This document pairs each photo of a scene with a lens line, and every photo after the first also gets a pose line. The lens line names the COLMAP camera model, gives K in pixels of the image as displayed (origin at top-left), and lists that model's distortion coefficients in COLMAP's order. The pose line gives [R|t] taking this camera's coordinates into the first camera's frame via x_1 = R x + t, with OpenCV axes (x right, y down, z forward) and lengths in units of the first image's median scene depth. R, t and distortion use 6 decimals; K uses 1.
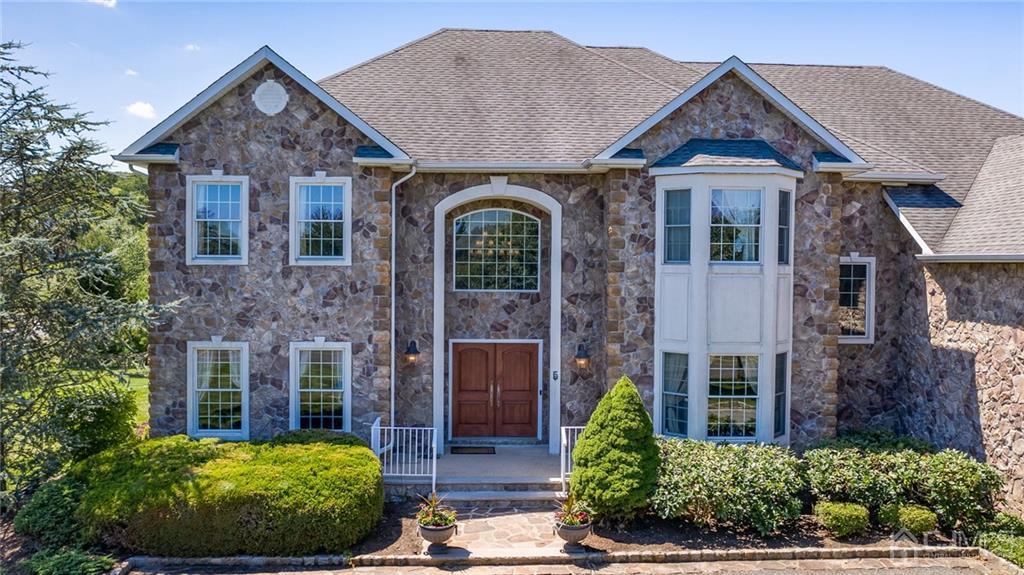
lens RADIAL K [[805.1, 0, 508.3], [0, 805.1, 276.5], [0, 0, 1]] dist [-0.022813, 0.012045]
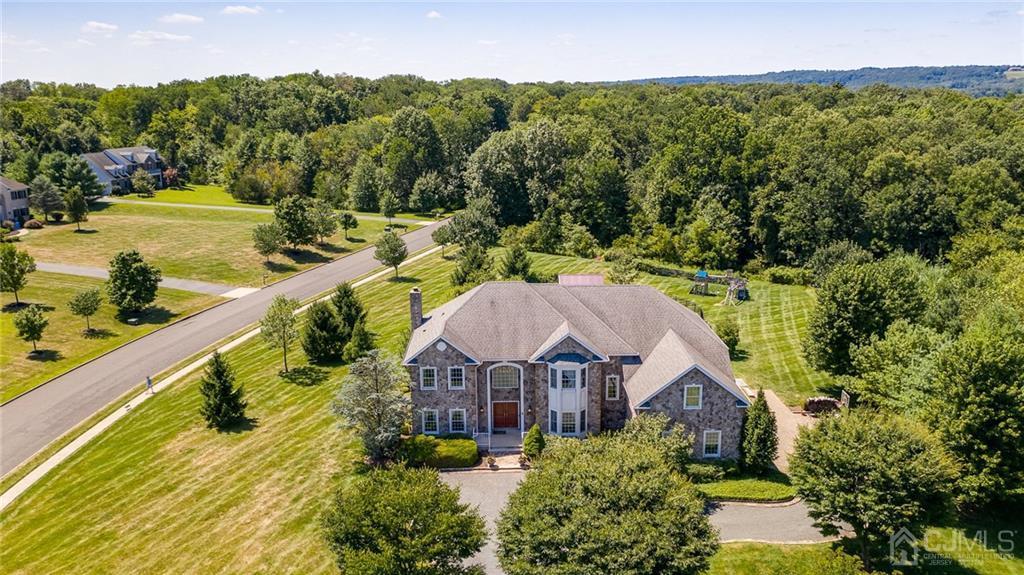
lens RADIAL K [[805.1, 0, 511.8], [0, 805.1, 286.4], [0, 0, 1]] dist [-0.022813, 0.012045]
pose [[0.999239, -0.014163, -0.036353, 0.157734], [0.021371, 0.978251, 0.206320, -1.223162], [0.032640, -0.206940, 0.977809, -2.482178]]
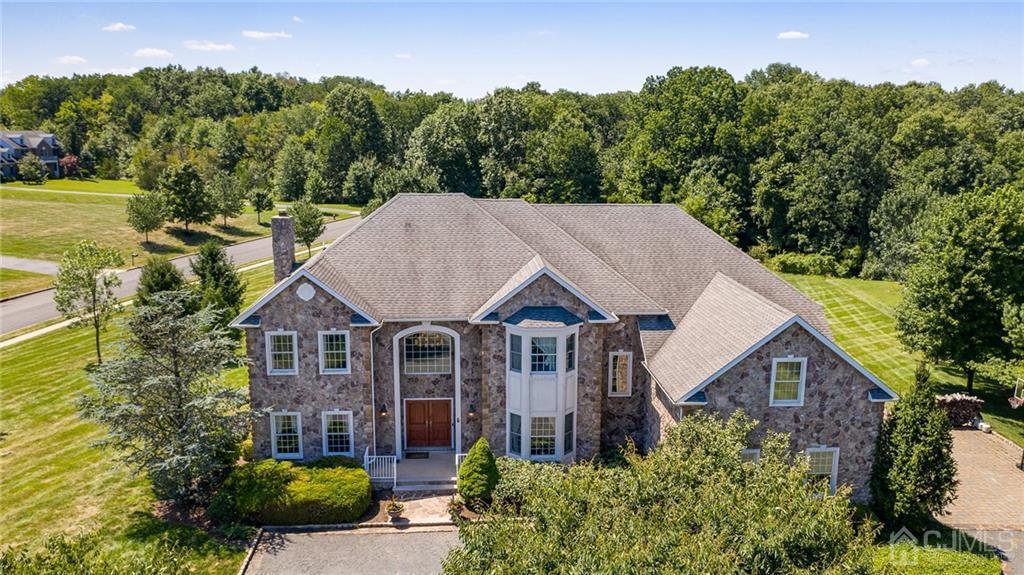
lens RADIAL K [[805.1, 0, 506.2], [0, 805.1, 277.9], [0, 0, 1]] dist [-0.022813, 0.012045]
pose [[0.999892, -0.009692, 0.011073, 0.165814], [0.007799, 0.987122, 0.159778, -0.556878], [-0.012479, -0.159675, 0.987091, -0.913157]]
